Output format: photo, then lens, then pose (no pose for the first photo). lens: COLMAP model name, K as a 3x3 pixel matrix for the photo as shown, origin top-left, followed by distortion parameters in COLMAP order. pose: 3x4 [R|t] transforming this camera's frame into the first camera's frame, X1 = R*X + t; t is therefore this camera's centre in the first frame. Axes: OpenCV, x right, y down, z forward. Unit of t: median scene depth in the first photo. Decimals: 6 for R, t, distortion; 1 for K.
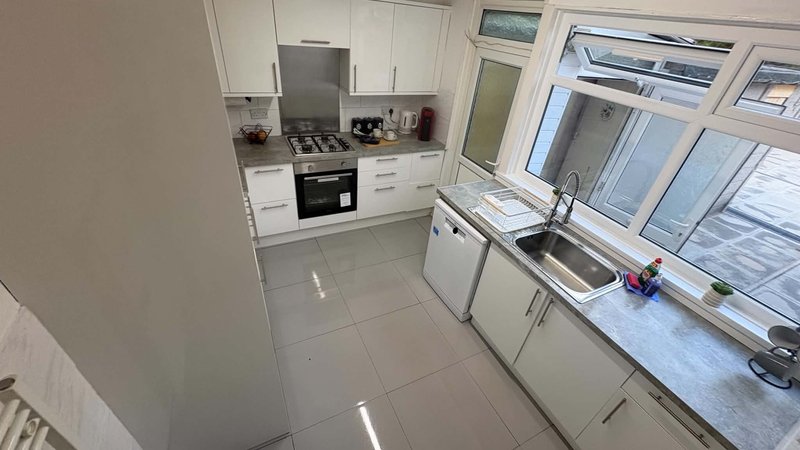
lens RADIAL K [[317.8, 0, 400.0], [0, 317.8, 225.0], [0, 0, 1]] dist [-0.000754, -0.000439]
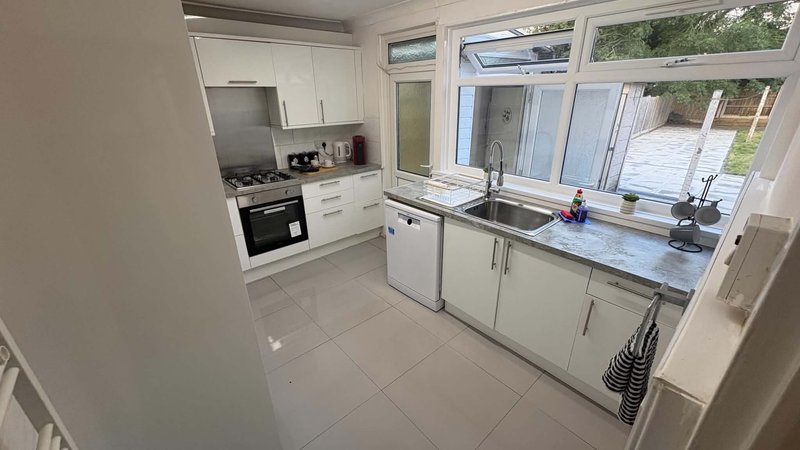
lens RADIAL K [[317.8, 0, 400.0], [0, 317.8, 225.0], [0, 0, 1]] dist [-0.000754, -0.000439]
pose [[0.960711, -0.196130, 0.196386, -0.055406], [0.229227, 0.959629, -0.162991, 0.160230], [-0.156490, 0.201605, 0.966885, -0.014385]]
